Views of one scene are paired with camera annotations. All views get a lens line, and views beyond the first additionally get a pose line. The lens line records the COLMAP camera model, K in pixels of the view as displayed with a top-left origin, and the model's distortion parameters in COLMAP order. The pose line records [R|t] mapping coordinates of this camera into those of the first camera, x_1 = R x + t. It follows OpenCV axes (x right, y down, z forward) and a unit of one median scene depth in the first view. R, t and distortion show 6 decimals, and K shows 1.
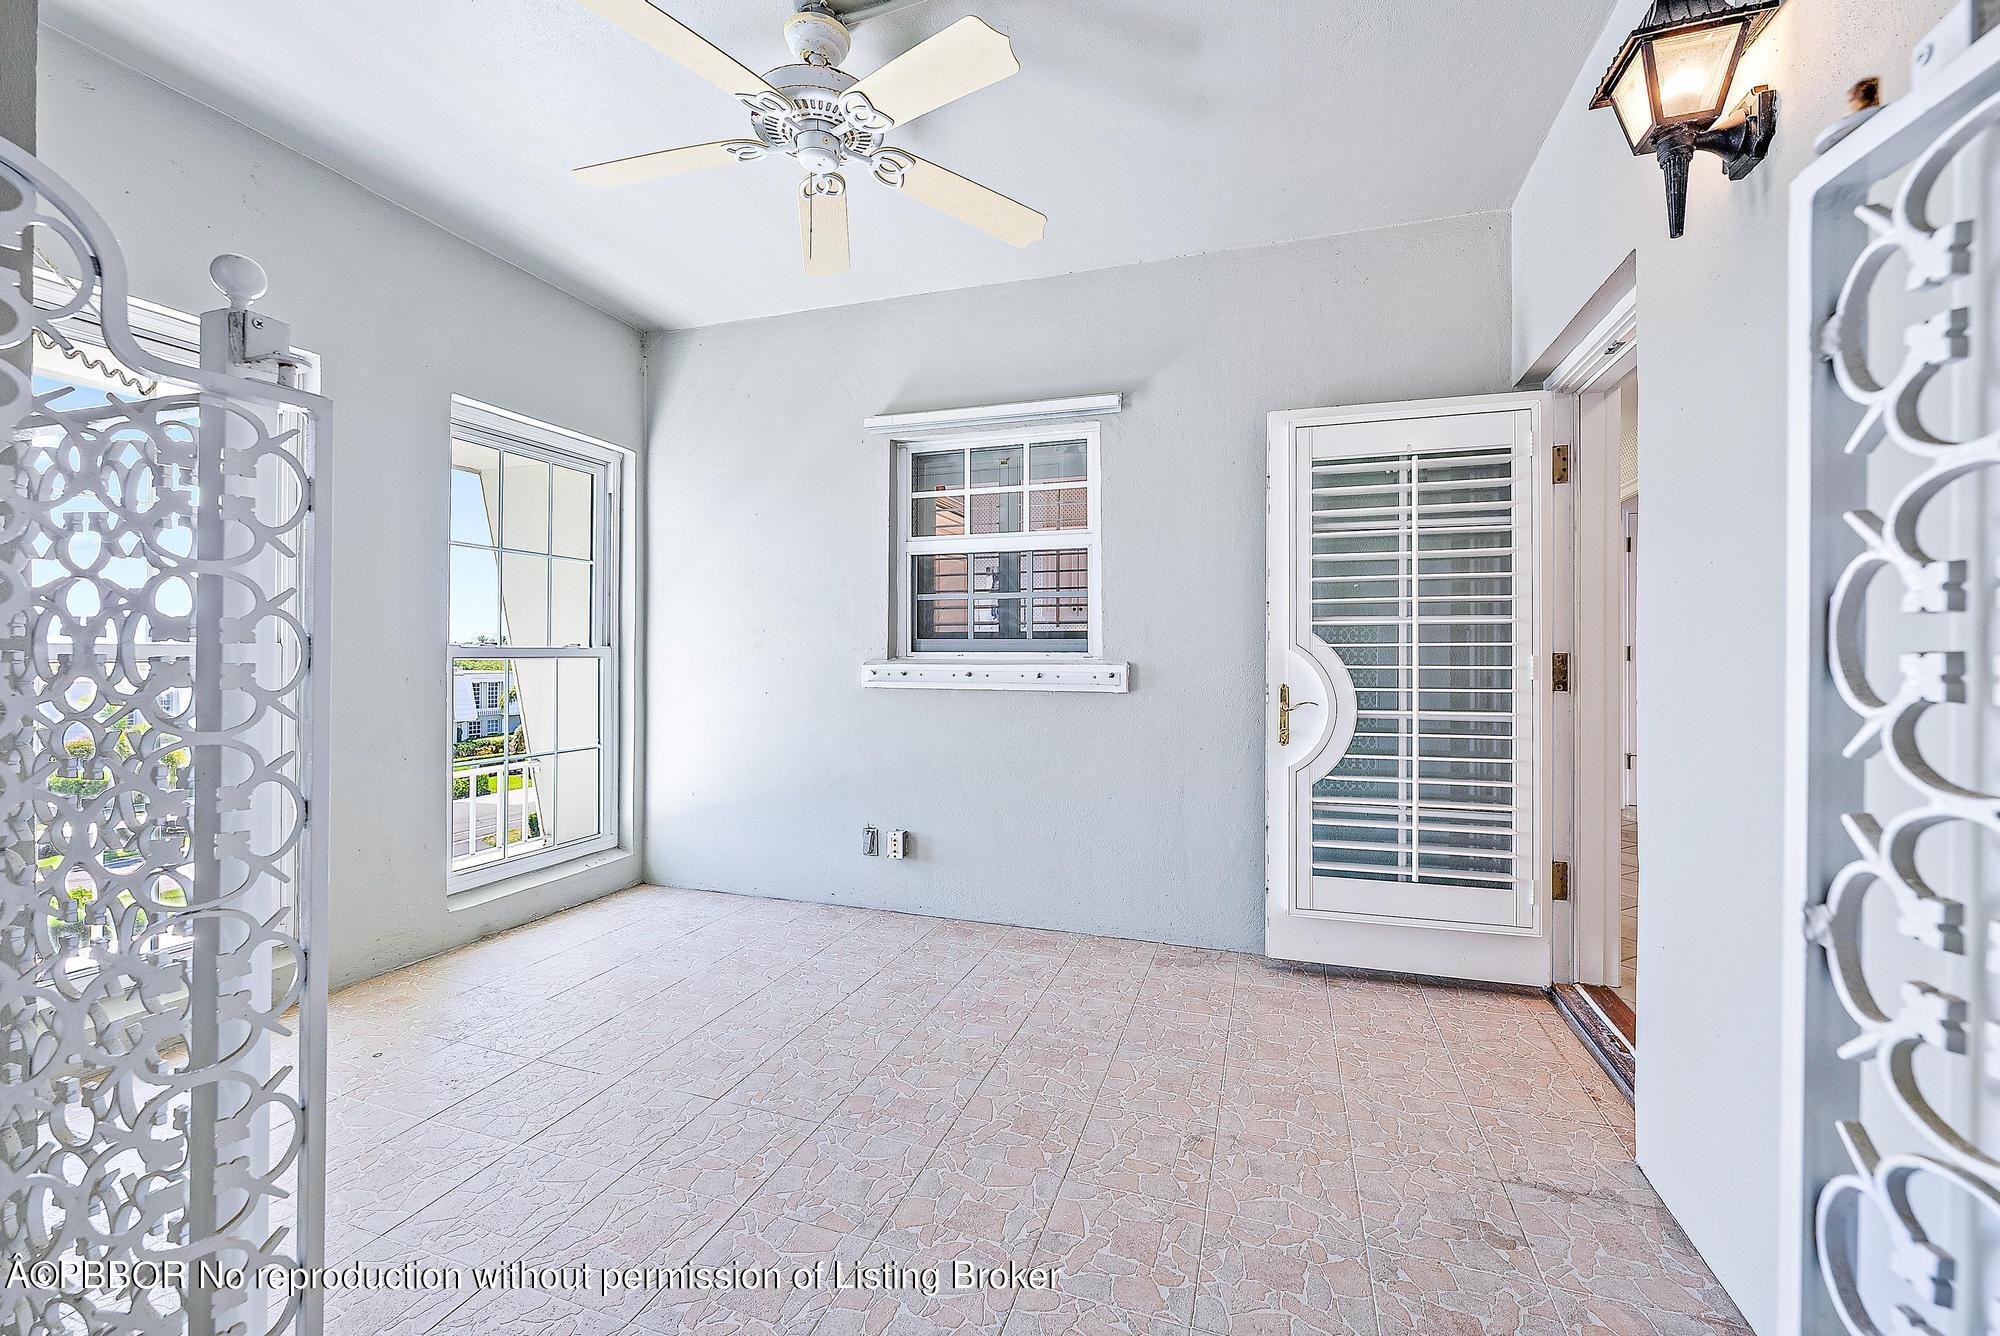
lens RADIAL K [[785.4, 0, 1011.8], [0, 785.4, 656.2], [0, 0, 1]] dist [-0.000002, -0.000102]
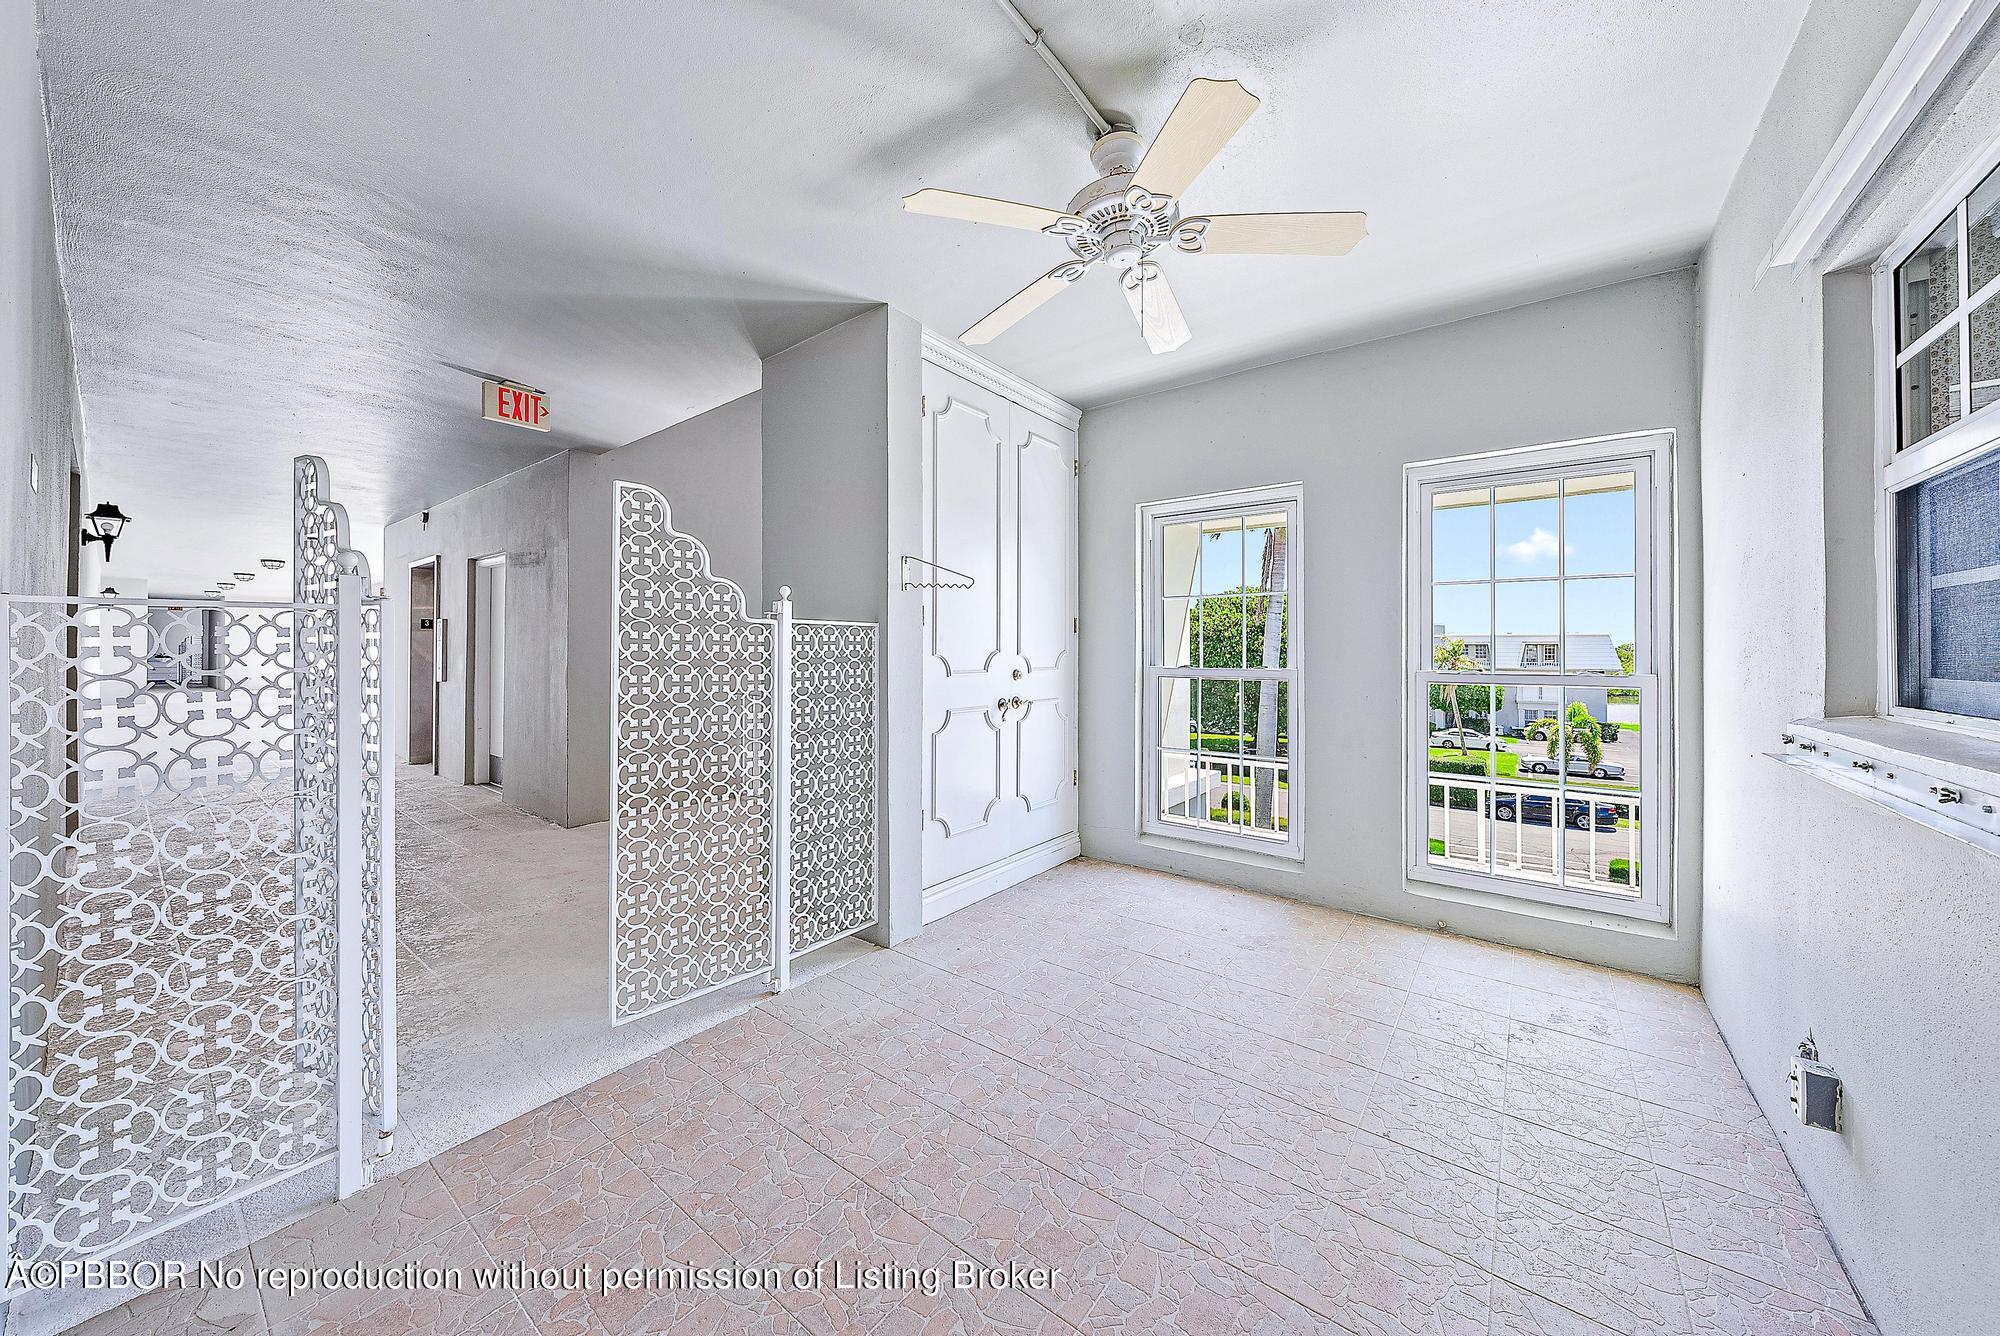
lens RADIAL K [[682.6, 0, 1012.7], [0, 682.6, 646.5], [0, 0, 1]] dist [0.000080, 0.000012]
pose [[-0.316360, -0.012895, -0.948552, 0.409669], [-0.003867, 0.999917, -0.012304, -0.032496], [0.948631, -0.000224, -0.316384, 0.639657]]
